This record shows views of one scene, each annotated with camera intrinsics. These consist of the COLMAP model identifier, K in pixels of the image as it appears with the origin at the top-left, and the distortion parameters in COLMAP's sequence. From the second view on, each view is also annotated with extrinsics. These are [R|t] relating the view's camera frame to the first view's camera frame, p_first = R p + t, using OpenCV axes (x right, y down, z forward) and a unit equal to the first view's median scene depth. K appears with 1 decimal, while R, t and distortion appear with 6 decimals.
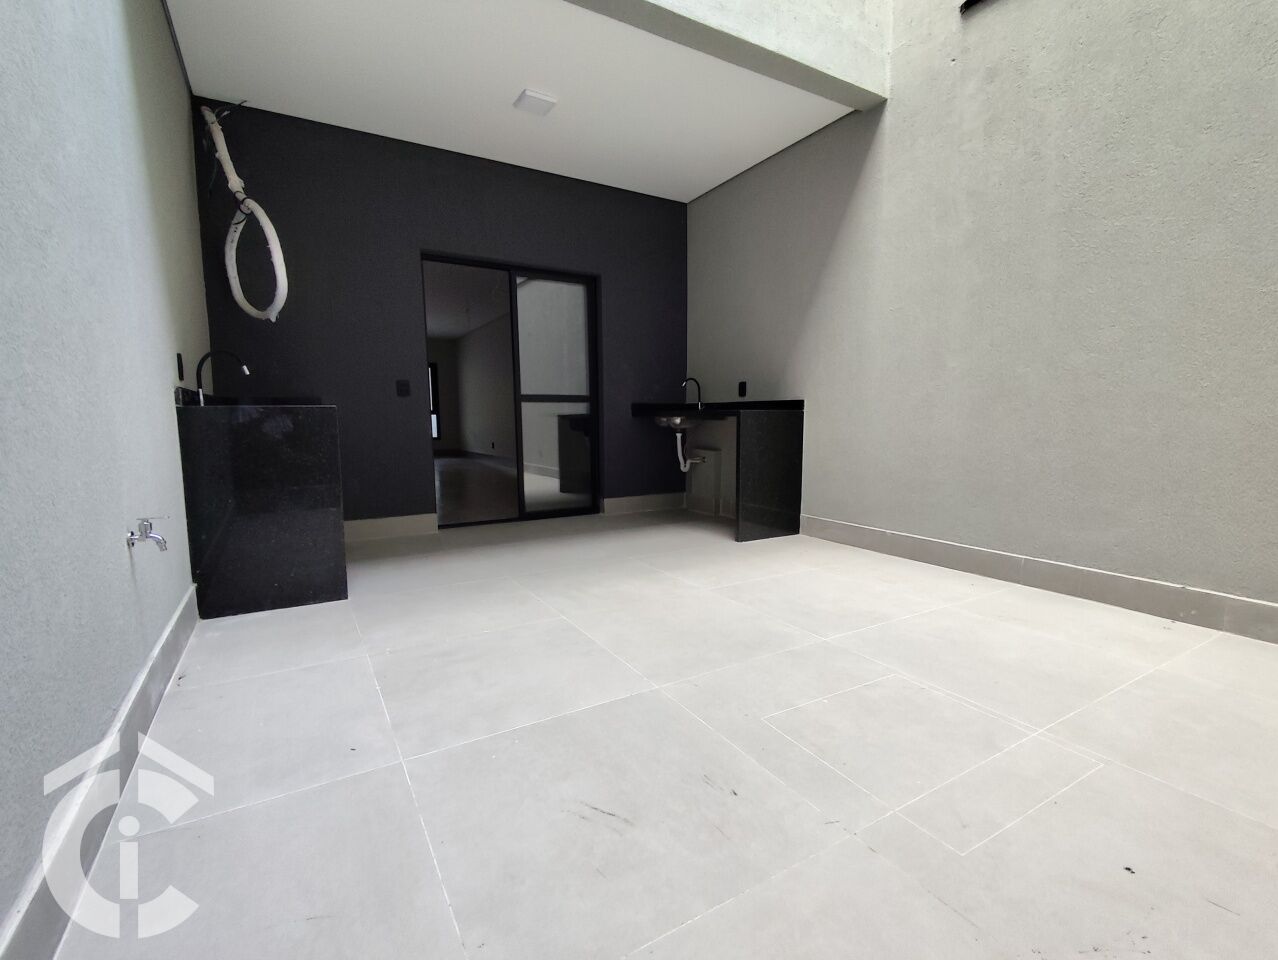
lens RADIAL K [[586.1, 0, 646.3], [0, 586.1, 484.3], [0, 0, 1]] dist [0.033909, -0.021672]
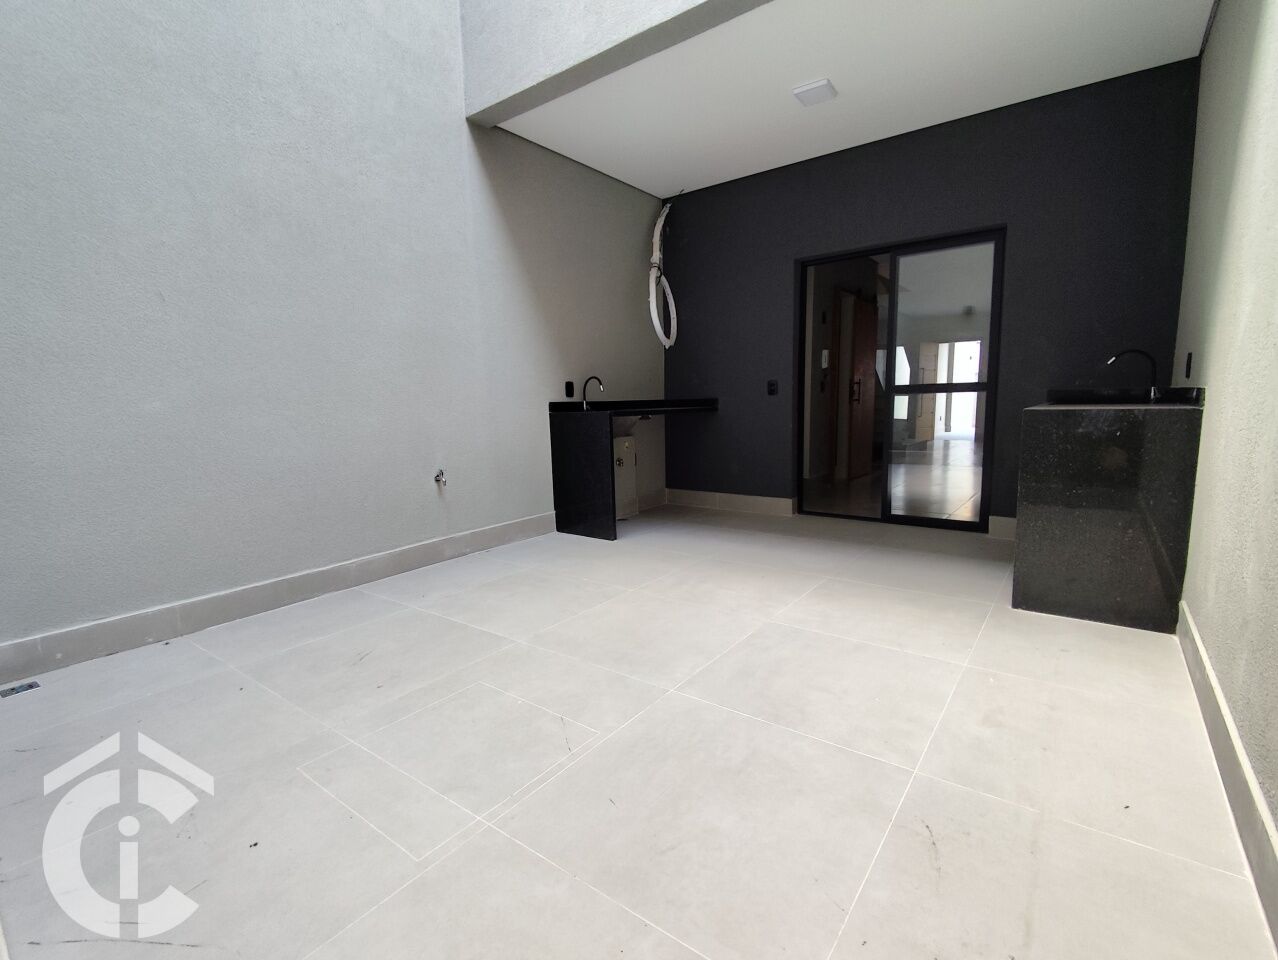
lens RADIAL K [[586.1, 0, 646.3], [0, 586.1, 484.3], [0, 0, 1]] dist [0.033909, -0.021672]
pose [[0.383136, 0.126011, -0.915056, 0.646014], [-0.086566, 0.991189, 0.100250, -0.077363], [0.919627, 0.040804, 0.390669, 0.375285]]
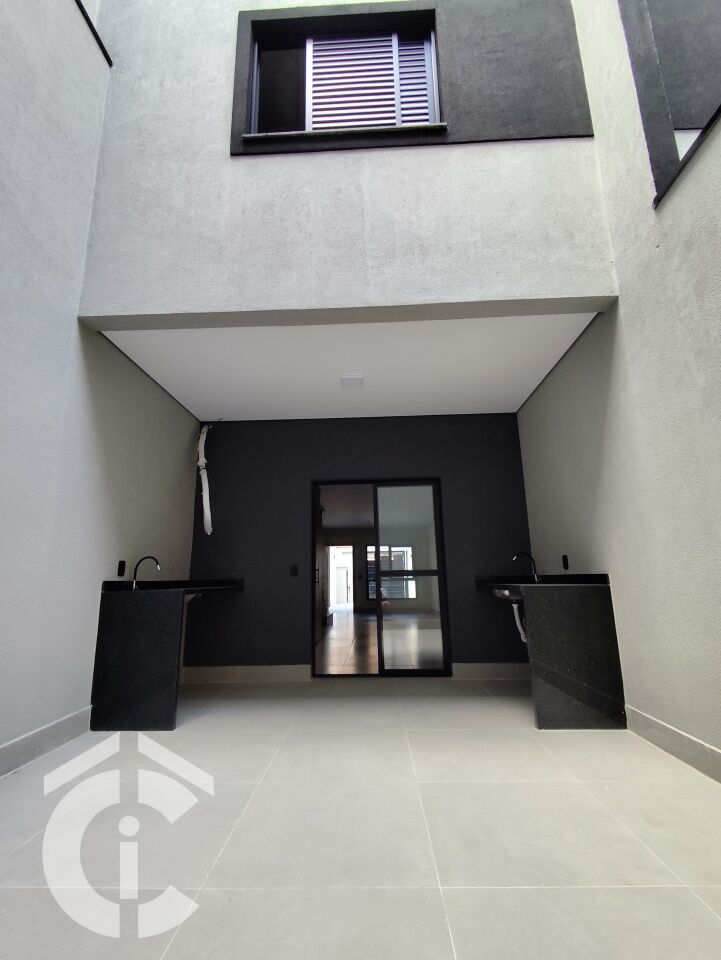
lens RADIAL K [[440.3, 0, 357.3], [0, 440.3, 486.4], [0, 0, 1]] dist [0.033909, -0.021672]
pose [[0.839094, -0.123373, -0.529812, 0.368618], [-0.049690, 0.952488, -0.300495, -0.046052], [0.541712, 0.278470, 0.793097, 0.179949]]
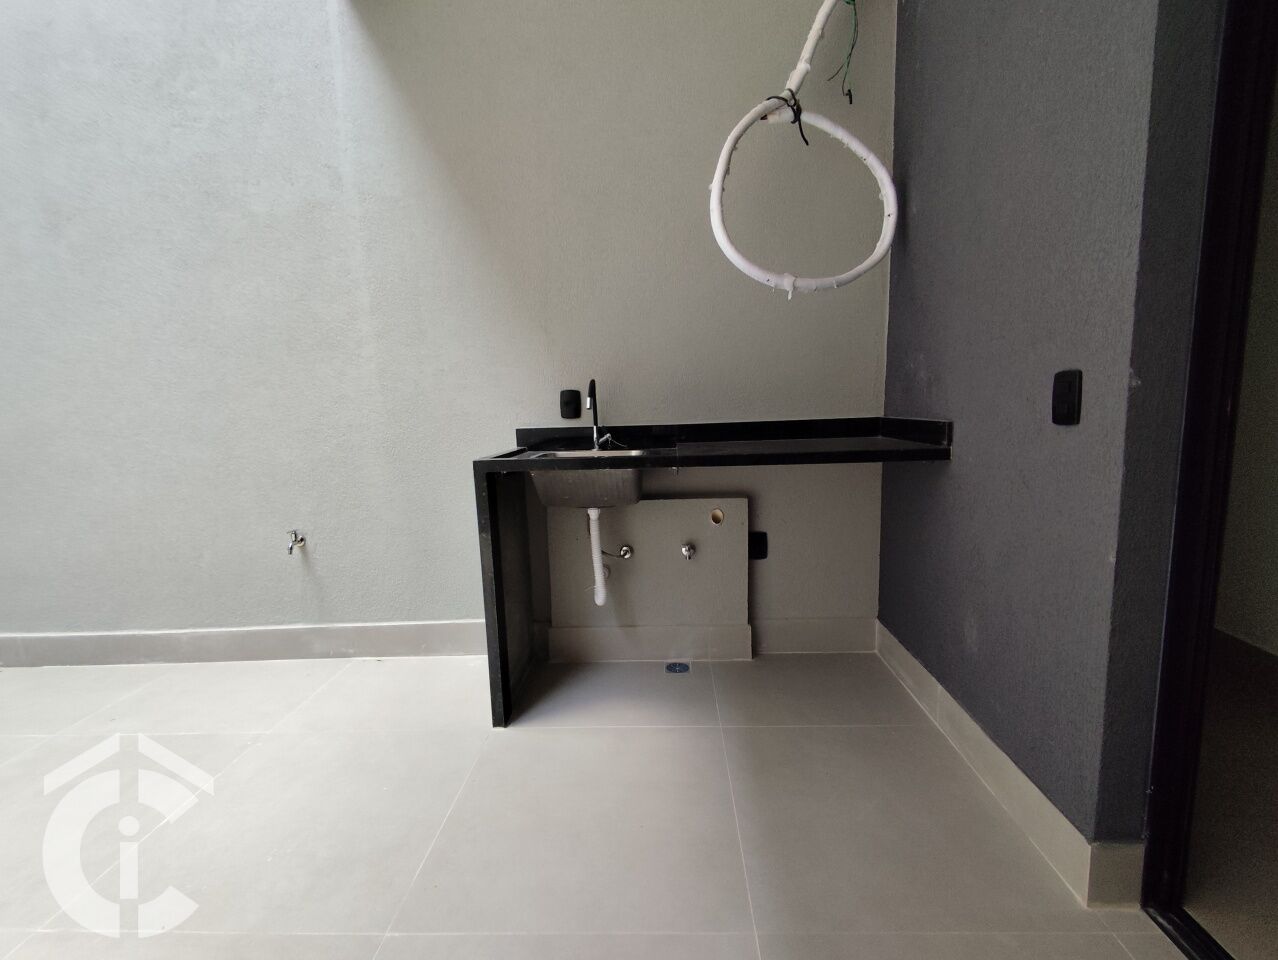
lens RADIAL K [[586.1, 0, 646.3], [0, 586.1, 484.3], [0, 0, 1]] dist [0.033909, -0.021672]
pose [[-0.554887, 0.144715, -0.819242, -0.062282], [-0.060667, 0.975093, 0.213337, -0.194156], [0.829711, 0.168079, -0.532287, 1.127056]]
